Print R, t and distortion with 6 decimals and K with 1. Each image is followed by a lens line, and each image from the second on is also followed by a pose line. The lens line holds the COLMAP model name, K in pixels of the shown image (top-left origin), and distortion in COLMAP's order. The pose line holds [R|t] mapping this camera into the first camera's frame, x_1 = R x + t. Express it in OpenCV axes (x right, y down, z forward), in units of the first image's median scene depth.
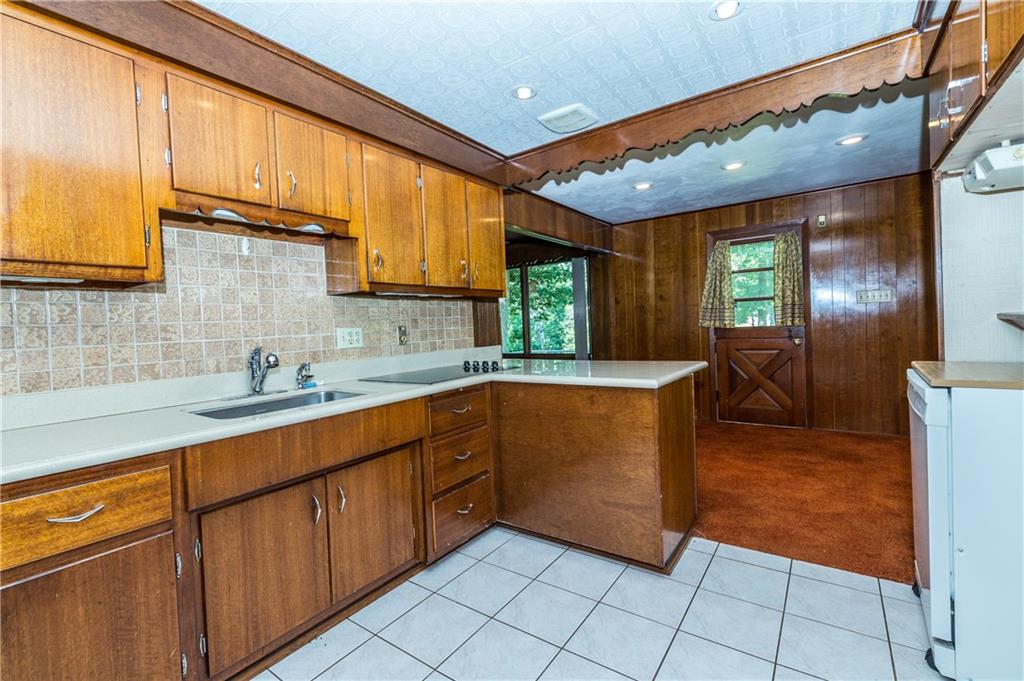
lens RADIAL K [[449.5, 0, 512.4], [0, 449.5, 336.1], [0, 0, 1]] dist [0.000682, 0.000088]
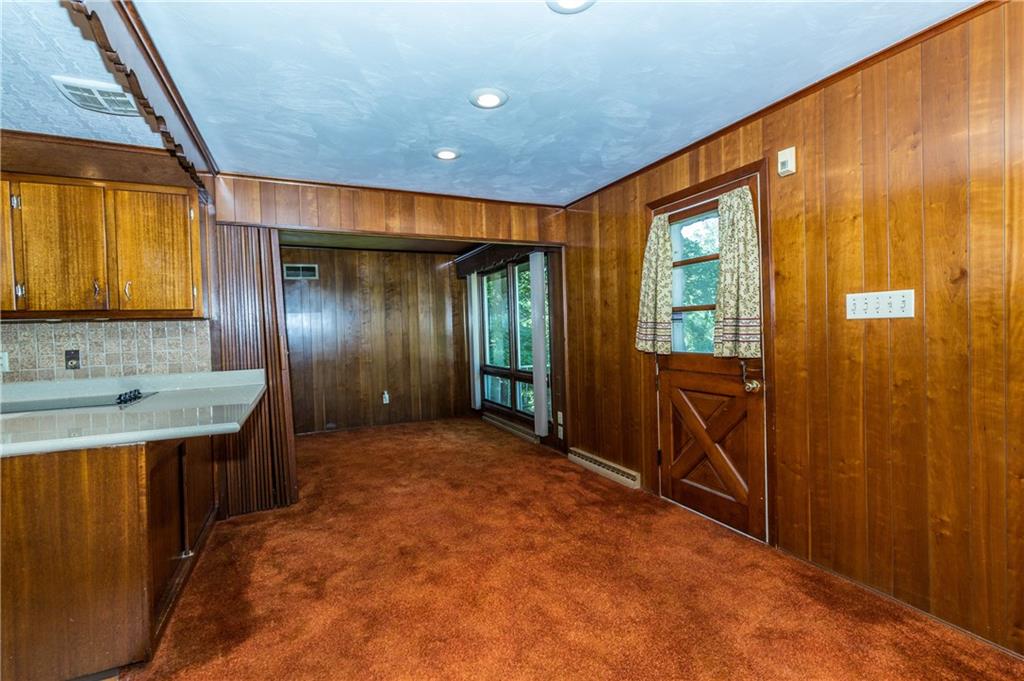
lens RADIAL K [[453.3, 0, 517.5], [0, 453.3, 337.7], [0, 0, 1]] dist [0.000320, -0.000174]
pose [[0.875386, 0.024157, -0.482821, 1.486660], [-0.018307, 0.999691, 0.016827, -0.114953], [0.483078, -0.005892, 0.875557, 0.845720]]
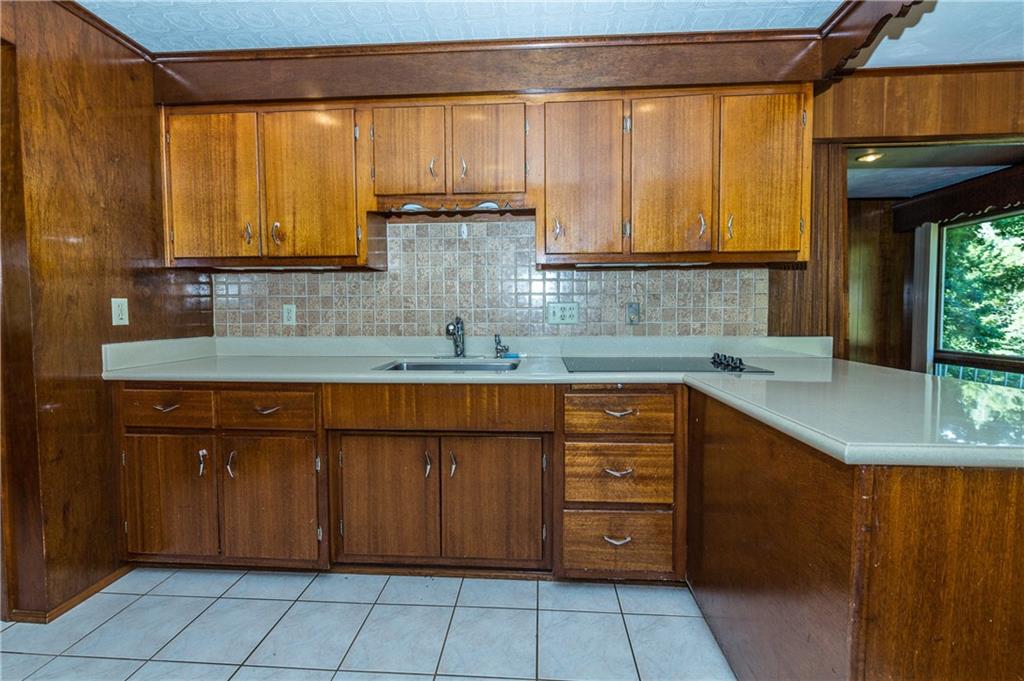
lens RADIAL K [[439.1, 0, 511.4], [0, 439.1, 331.3], [0, 0, 1]] dist [0.001952, 0.000159]
pose [[0.522941, 0.075986, -0.848975, 0.478282], [-0.040427, 0.997109, 0.064343, -0.016861], [0.851410, 0.000674, 0.524500, 0.512618]]
